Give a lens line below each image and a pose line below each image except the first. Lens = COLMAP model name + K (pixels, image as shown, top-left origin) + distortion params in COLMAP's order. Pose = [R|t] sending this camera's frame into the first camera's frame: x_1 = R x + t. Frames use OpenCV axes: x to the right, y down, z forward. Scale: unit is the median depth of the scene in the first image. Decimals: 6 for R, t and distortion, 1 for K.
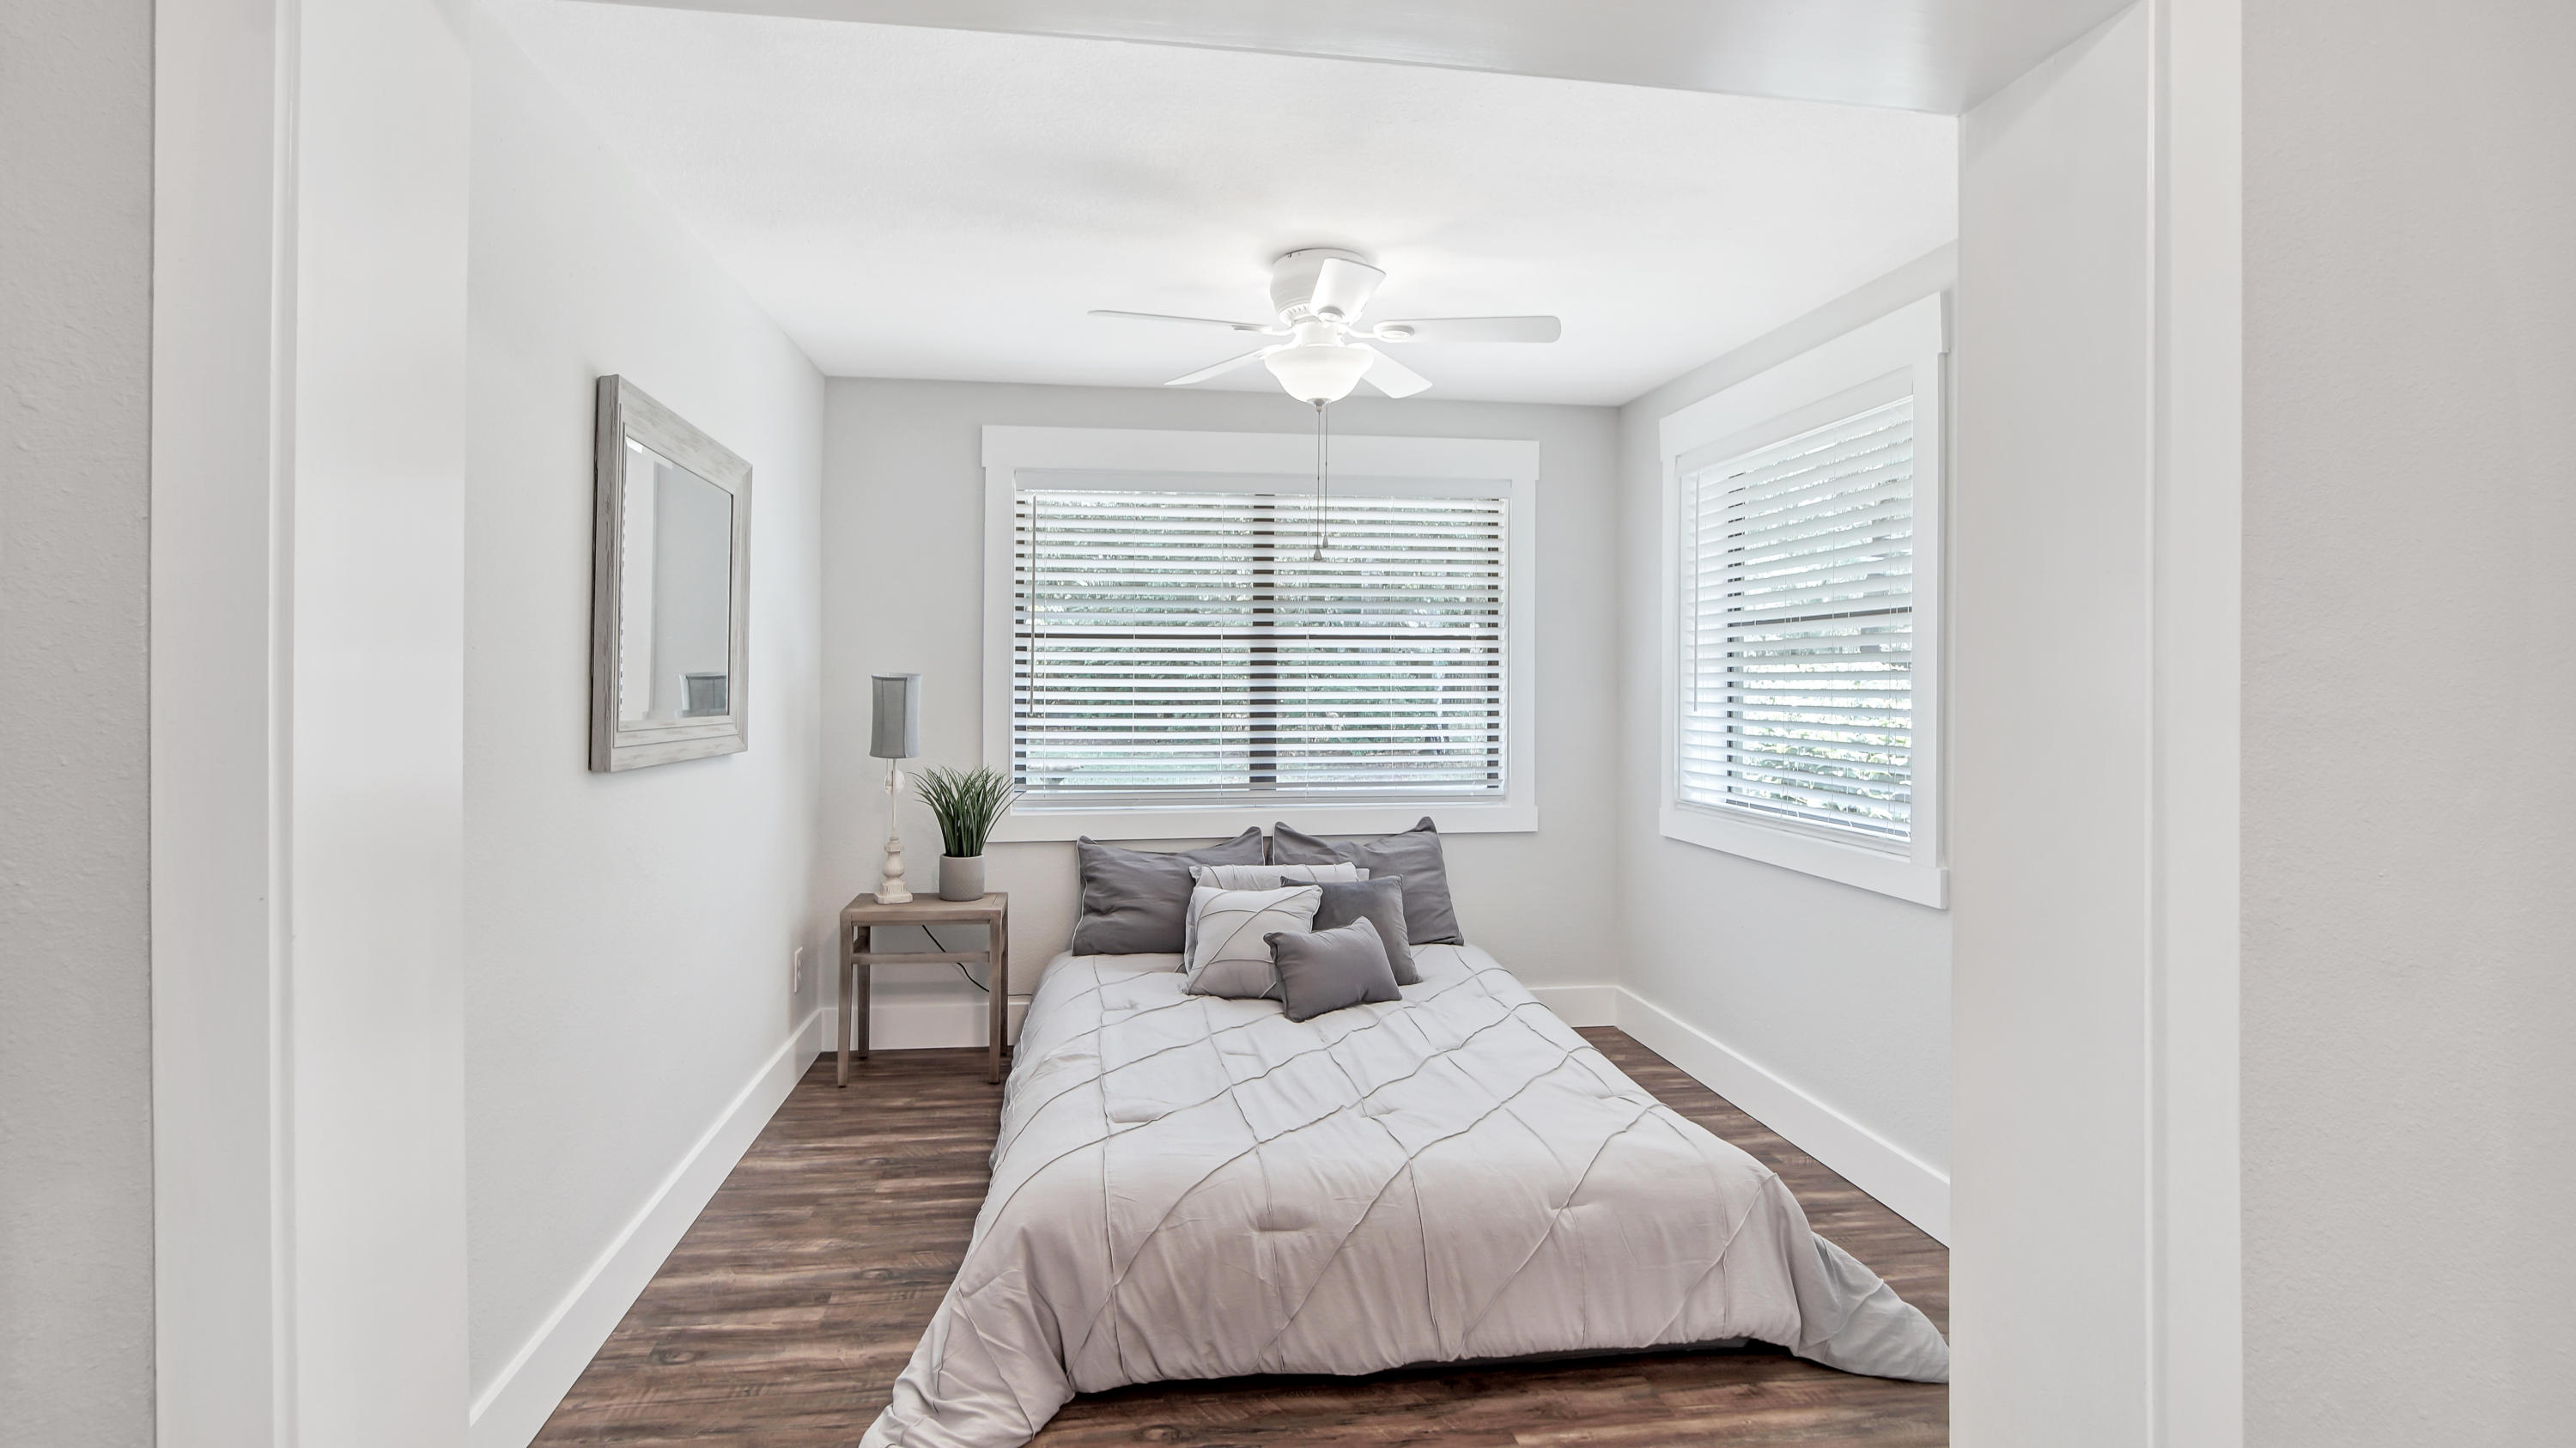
lens RADIAL K [[1233.9, 0, 1276.3], [0, 1233.9, 681.9], [0, 0, 1]] dist [-0.004758, -0.000546]
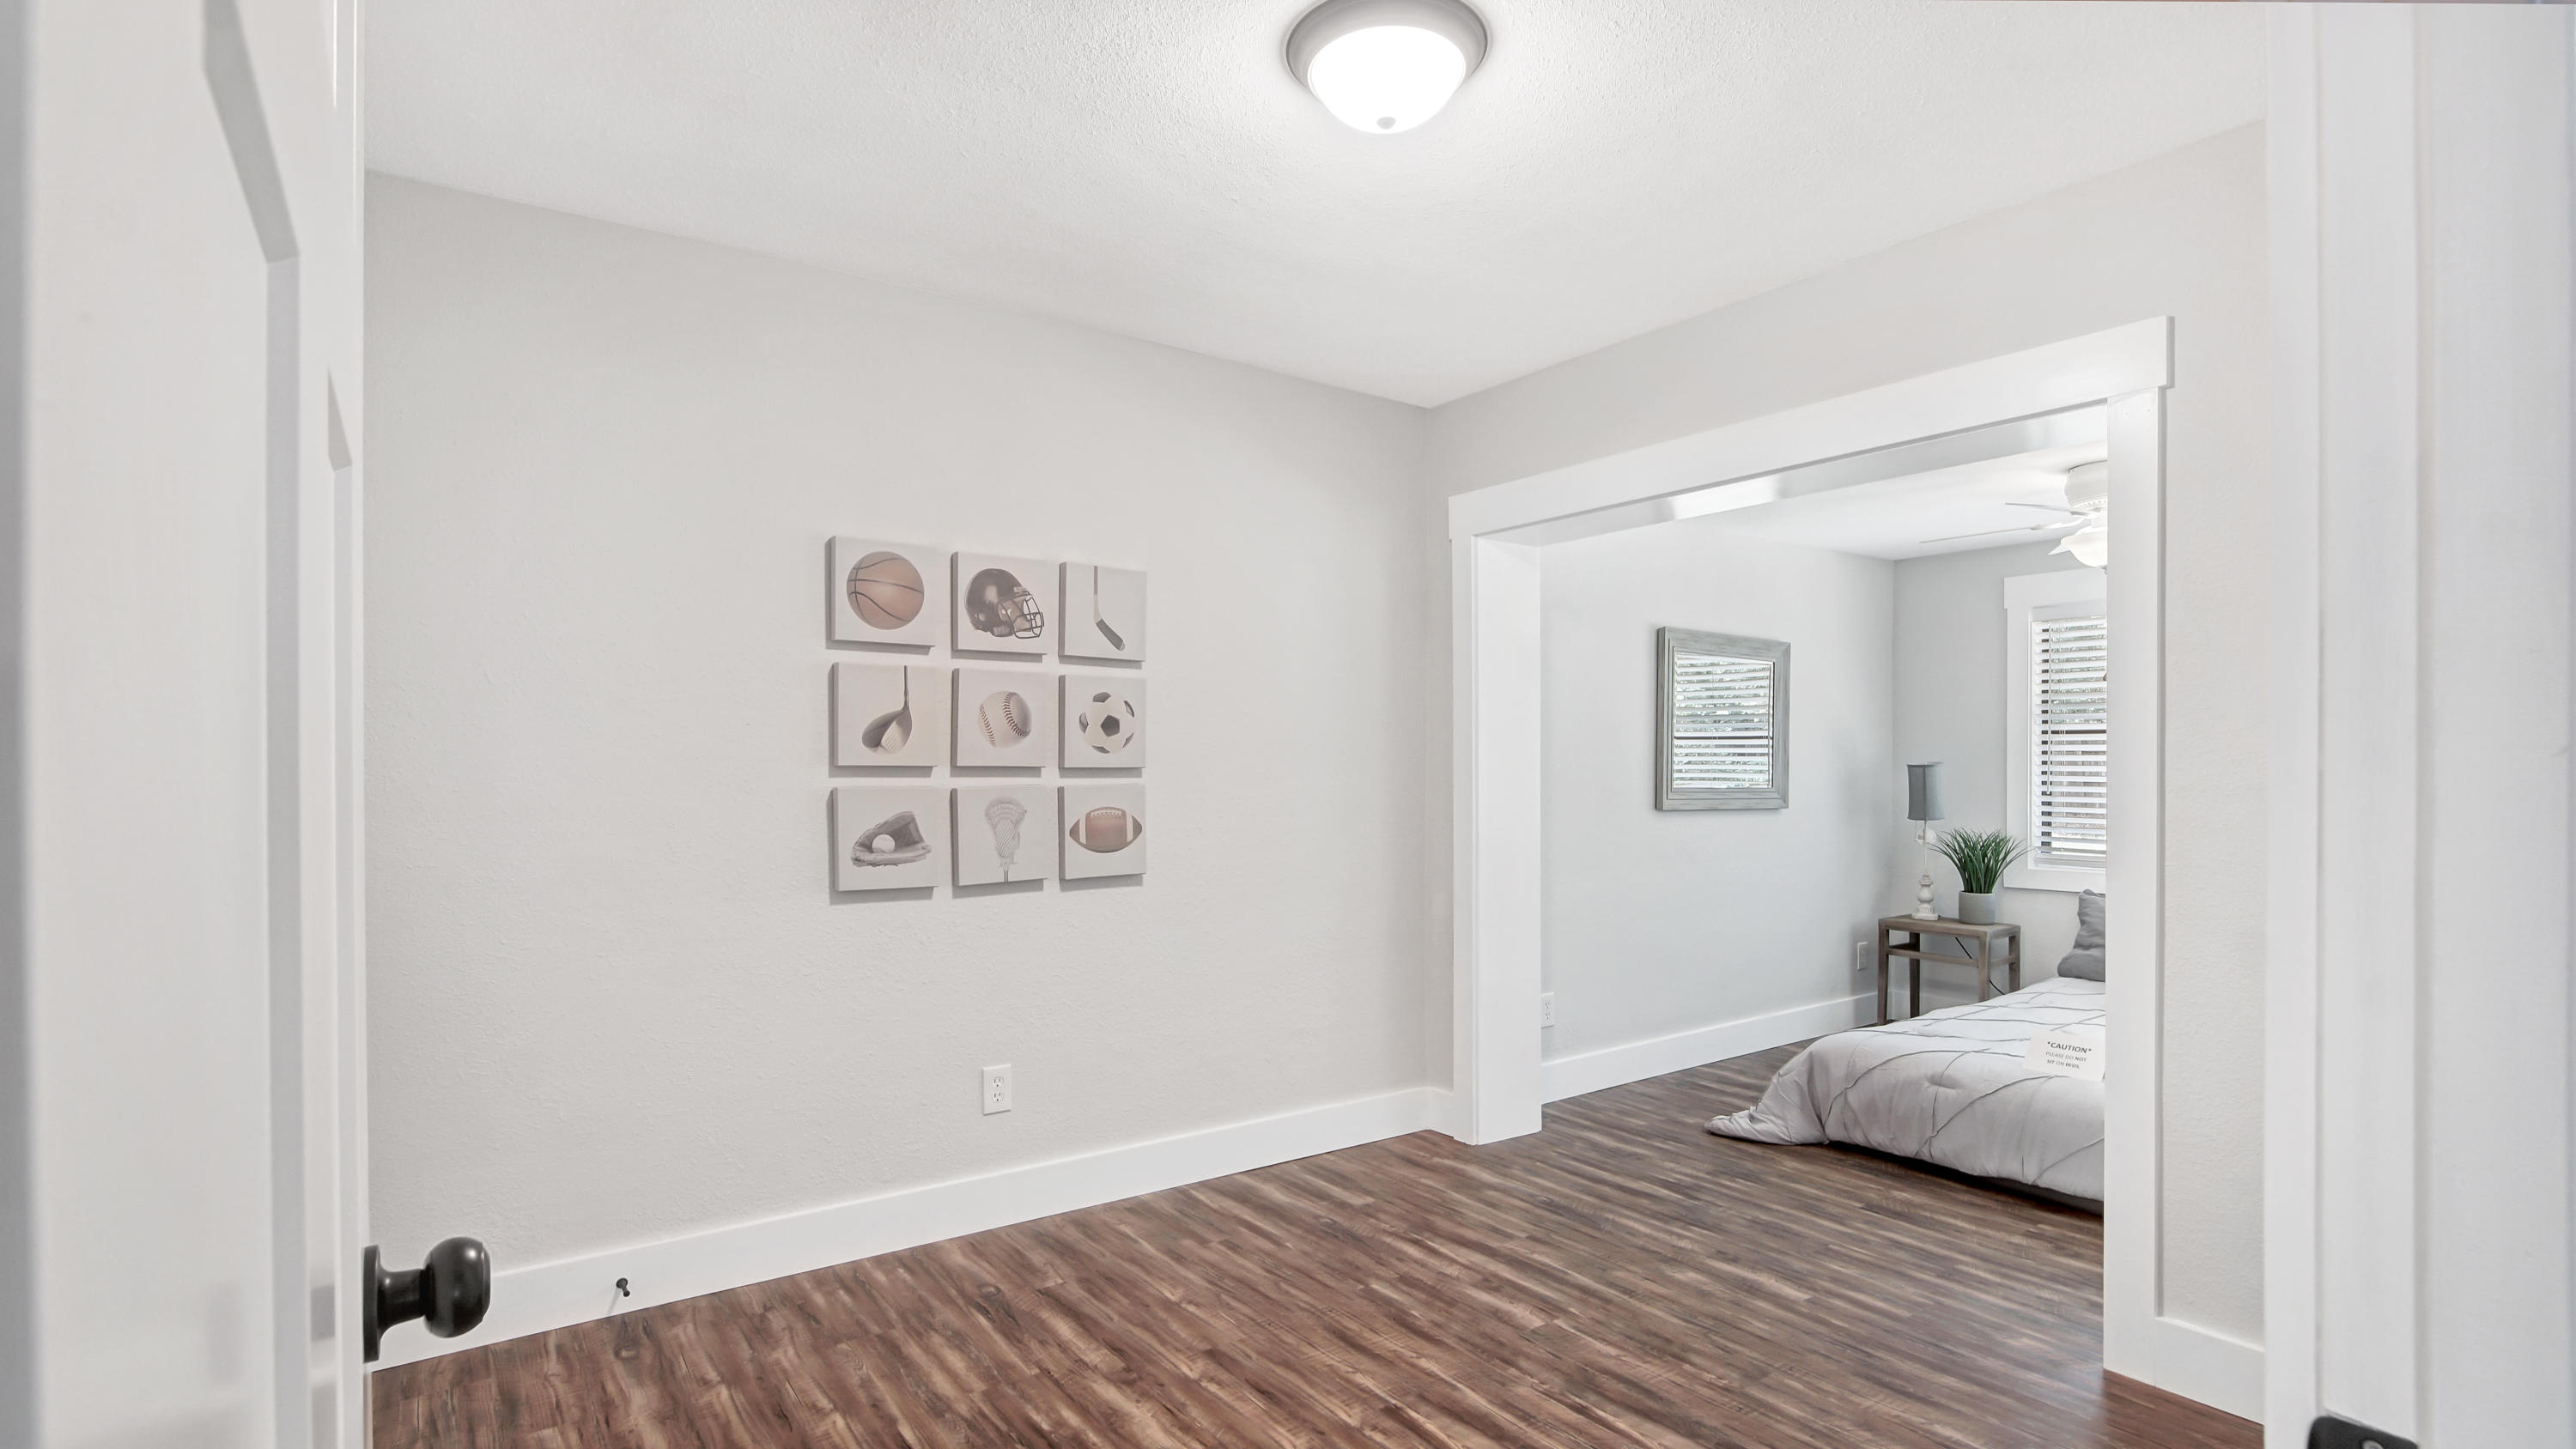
lens RADIAL K [[1202.5, 0, 1279.0], [0, 1202.5, 778.6], [0, 0, 1]] dist [-0.000334, 0.000034]
pose [[0.463495, 0.003642, -0.886092, 0.833289], [0.001225, 0.999988, 0.004752, 0.005710], [0.886099, -0.003288, 0.463485, -0.468747]]
